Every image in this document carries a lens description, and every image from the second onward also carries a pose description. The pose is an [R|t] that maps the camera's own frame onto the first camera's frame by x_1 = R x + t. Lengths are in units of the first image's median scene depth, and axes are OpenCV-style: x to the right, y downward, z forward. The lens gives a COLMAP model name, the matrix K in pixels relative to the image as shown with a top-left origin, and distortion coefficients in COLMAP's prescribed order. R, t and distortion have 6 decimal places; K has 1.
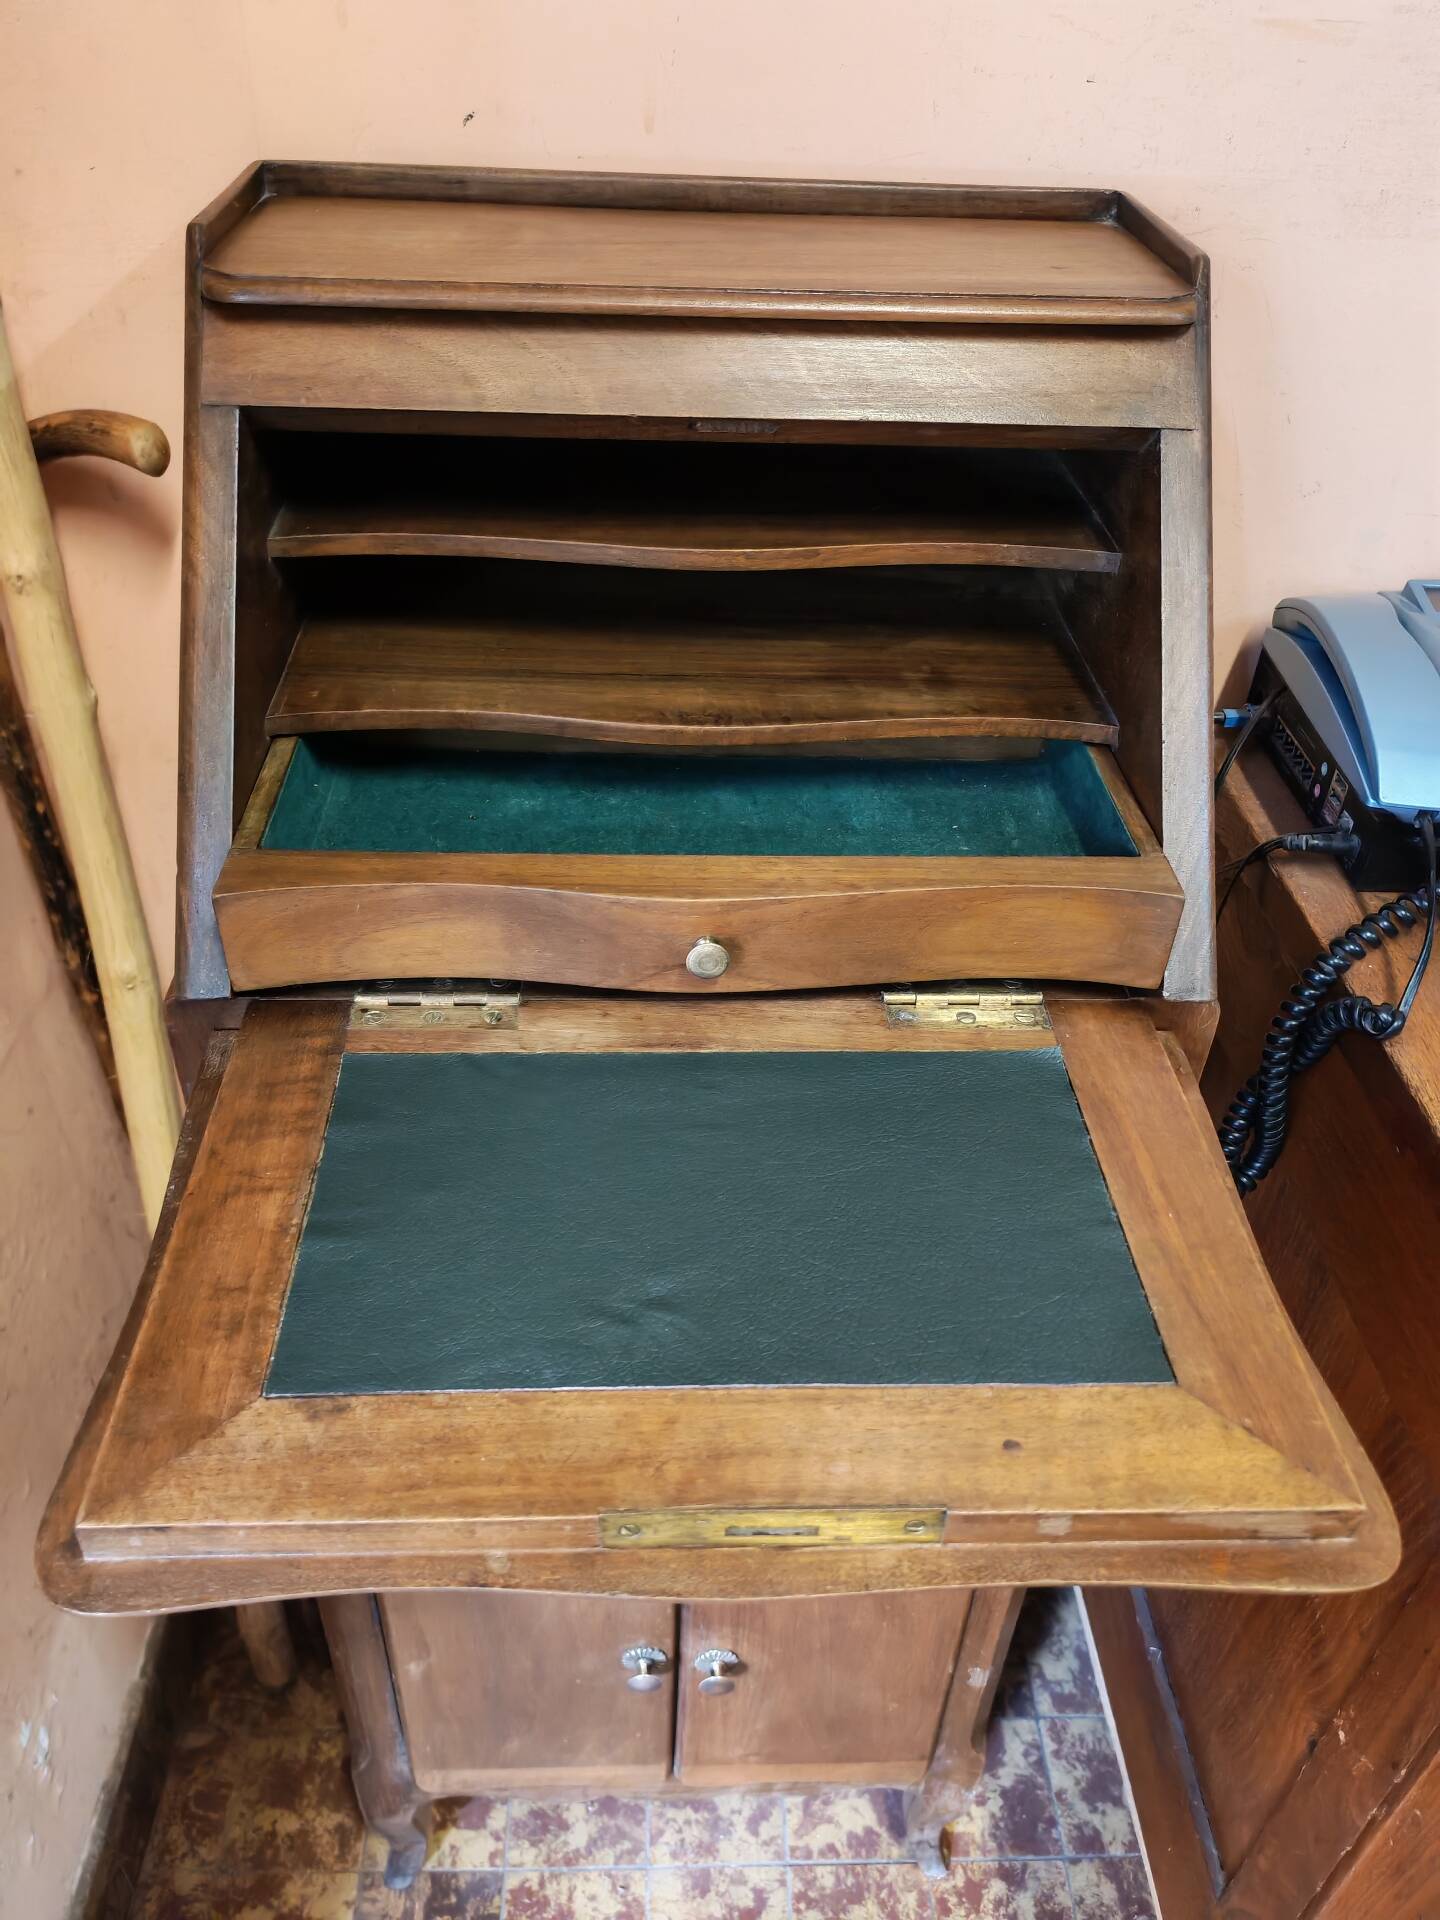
lens RADIAL K [[1461.7, 0, 708.2], [0, 1461.7, 955.0], [0, 0, 1]] dist [0.052865, -0.081624]
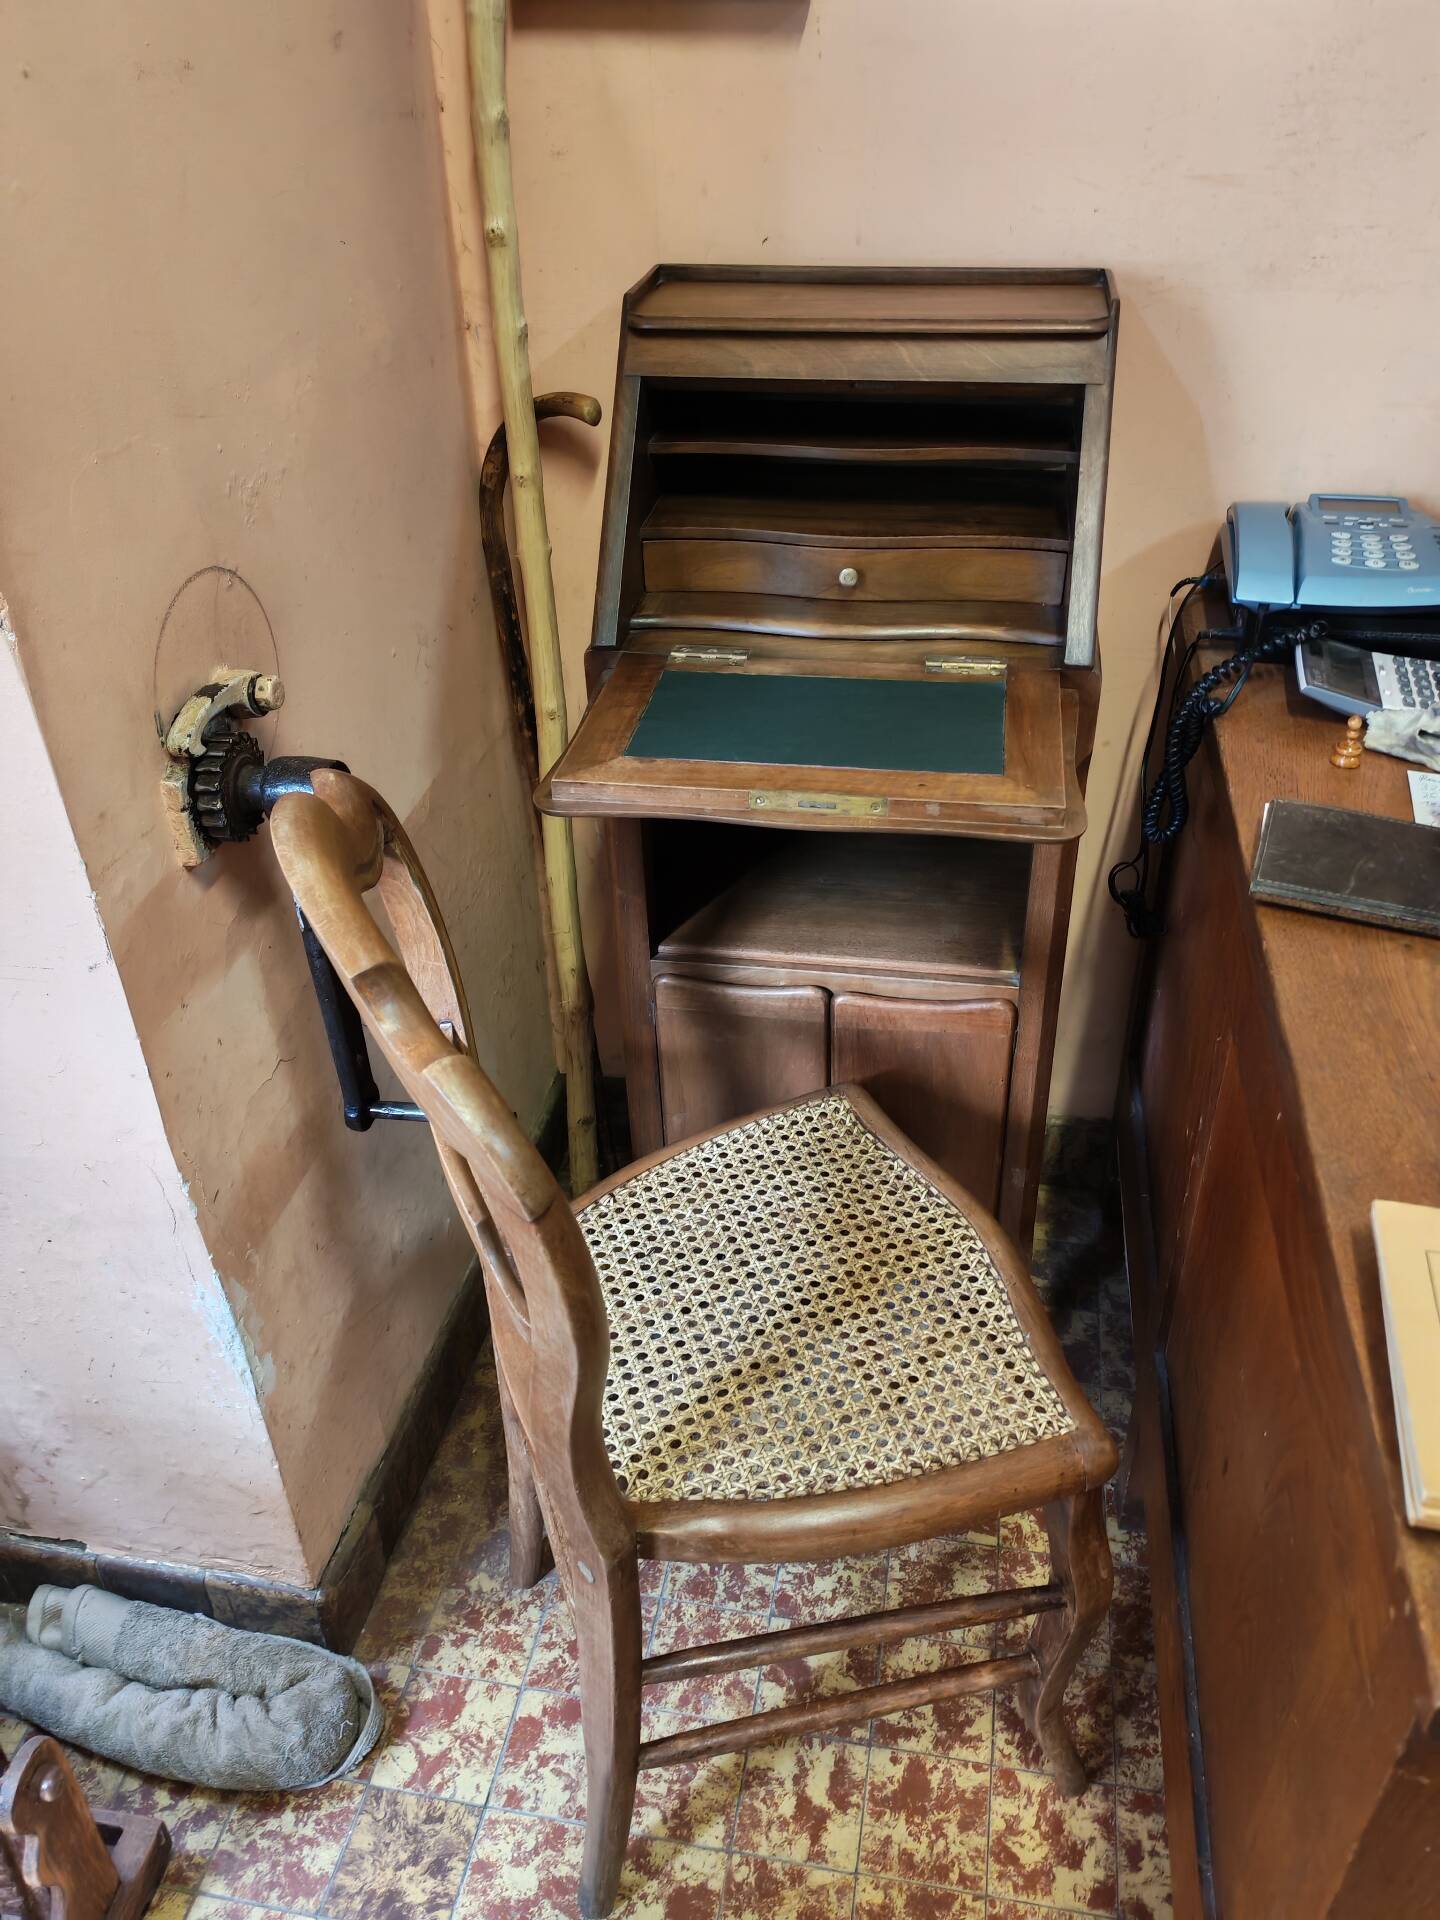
lens RADIAL K [[1461.7, 0, 751.2], [0, 1461.7, 926.0], [0, 0, 1]] dist [0.052865, -0.081624]
pose [[0.979145, 0.064552, -0.192636, 0.223607], [-0.077320, 0.995229, -0.059506, 0.397770], [0.187875, 0.073159, 0.979464, -0.744623]]
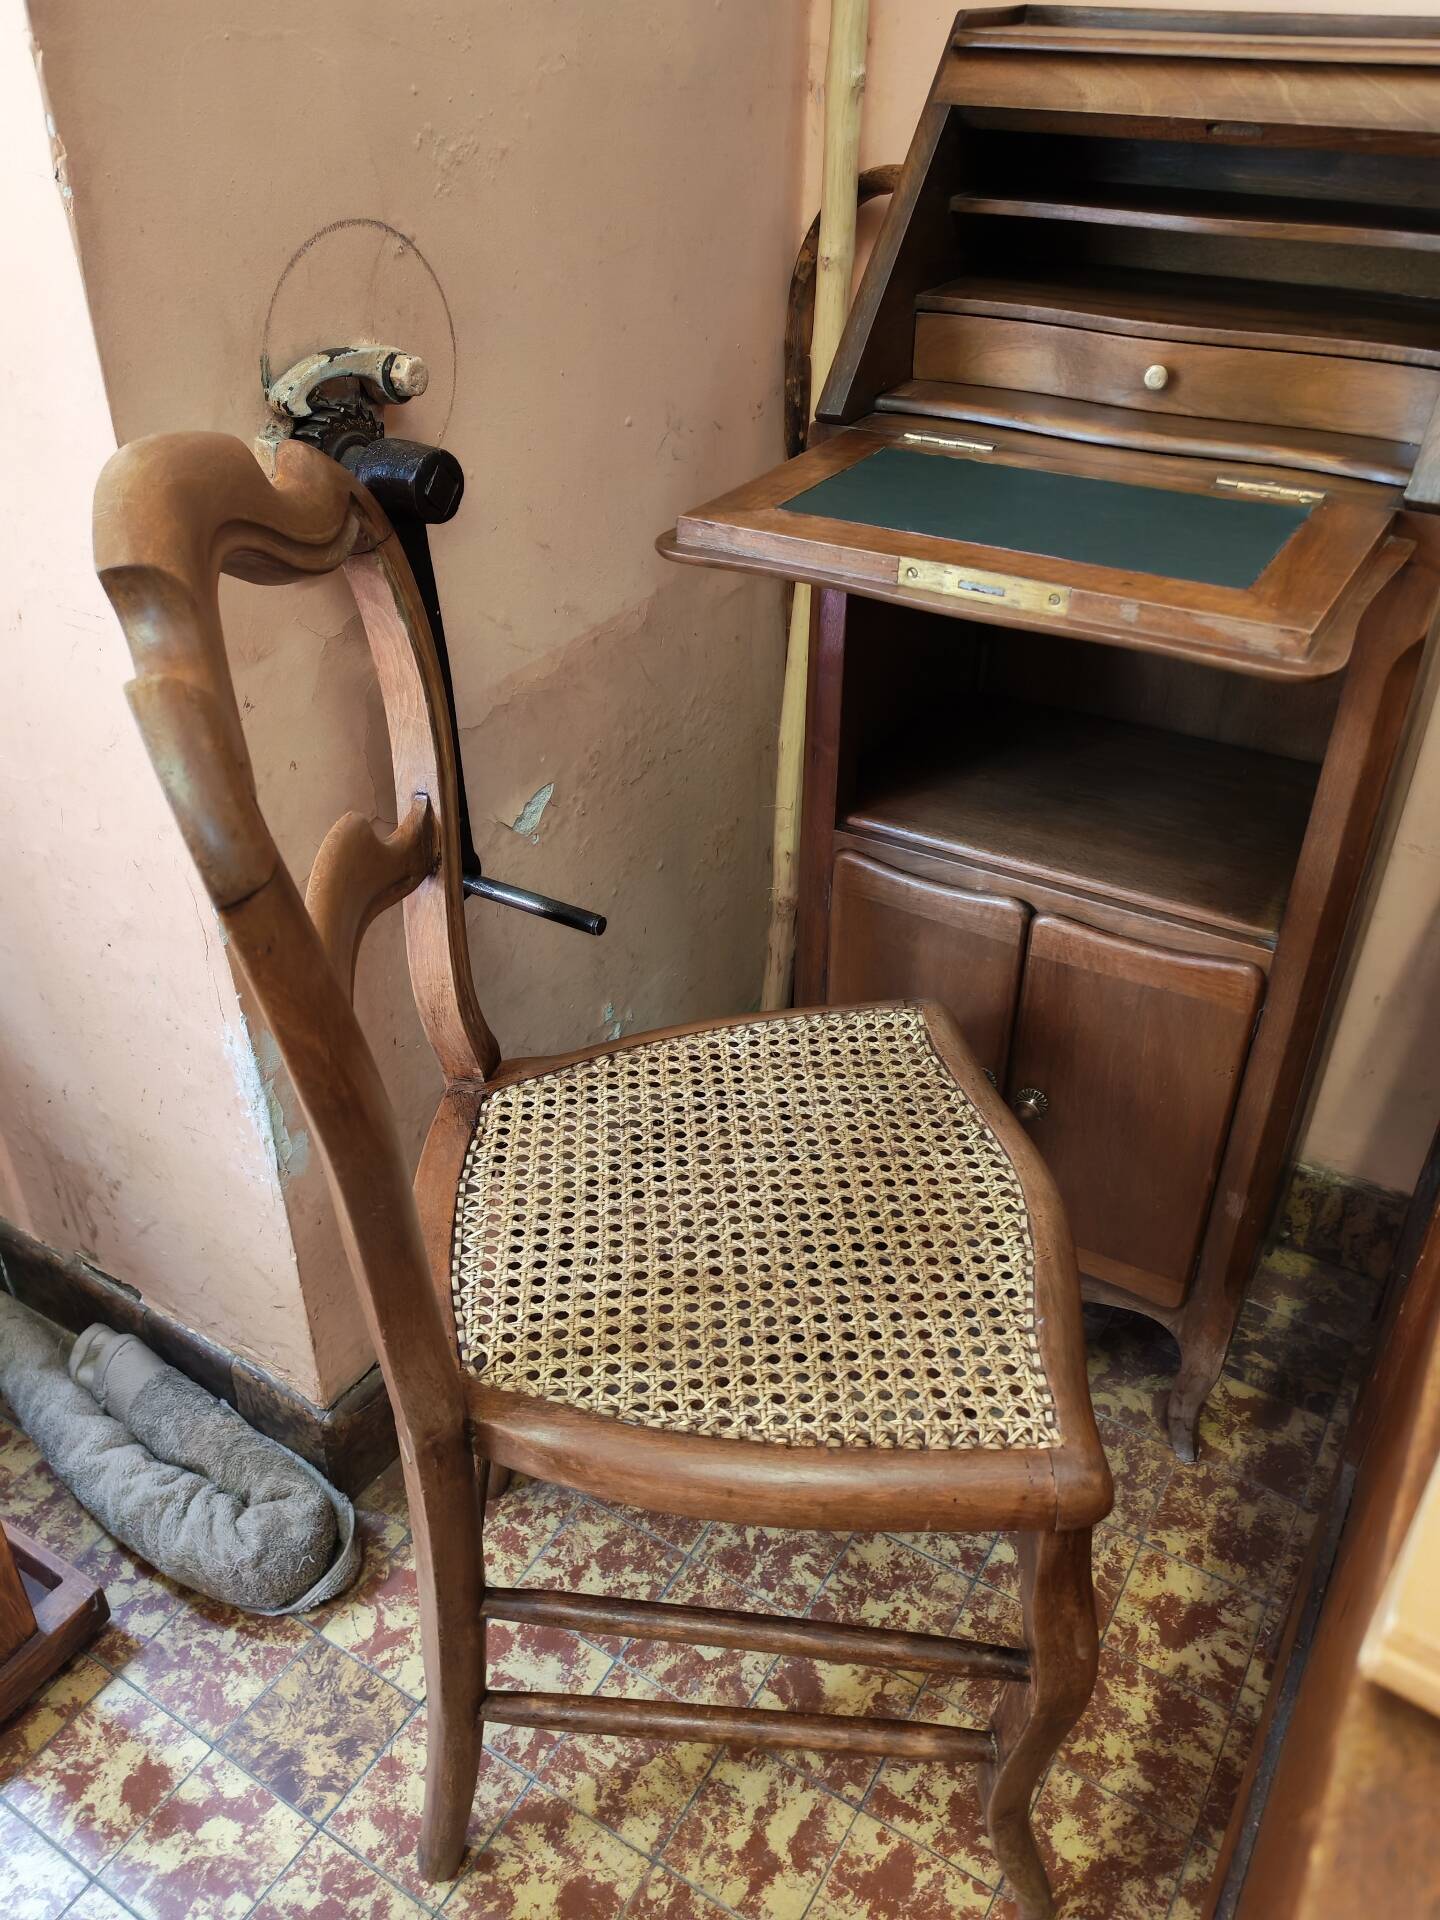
lens RADIAL K [[1461.7, 0, 737.7], [0, 1461.7, 939.9], [0, 0, 1]] dist [0.052865, -0.081624]
pose [[0.842528, 0.274129, -0.463681, 0.411830], [-0.313044, 0.949710, -0.007343, 0.495124], [0.438349, 0.151339, 0.885972, -0.390060]]
